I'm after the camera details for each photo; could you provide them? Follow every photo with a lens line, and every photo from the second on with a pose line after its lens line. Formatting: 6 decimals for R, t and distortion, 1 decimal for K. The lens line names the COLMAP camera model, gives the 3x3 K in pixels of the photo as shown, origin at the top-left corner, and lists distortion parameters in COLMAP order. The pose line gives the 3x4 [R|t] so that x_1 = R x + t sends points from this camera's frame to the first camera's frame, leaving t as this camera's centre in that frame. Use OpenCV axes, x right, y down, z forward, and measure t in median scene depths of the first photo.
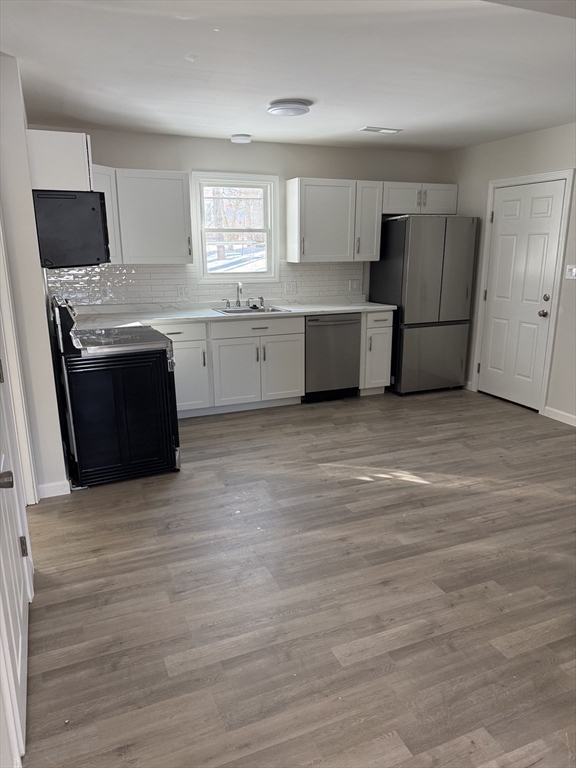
lens RADIAL K [[549.6, 0, 286.8], [0, 549.6, 384.4], [0, 0, 1]] dist [0.107149, -0.005783]
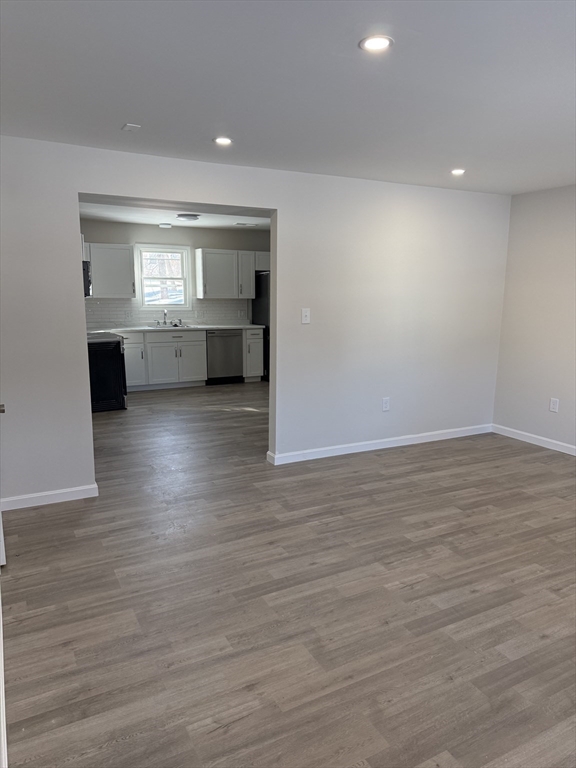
lens RADIAL K [[549.6, 0, 287.4], [0, 549.6, 386.3], [0, 0, 1]] dist [0.107149, -0.005783]
pose [[0.995799, -0.008477, 0.091171, 0.118747], [0.015407, 0.997021, -0.075578, 0.164026], [-0.090258, 0.076665, 0.992963, -0.618157]]
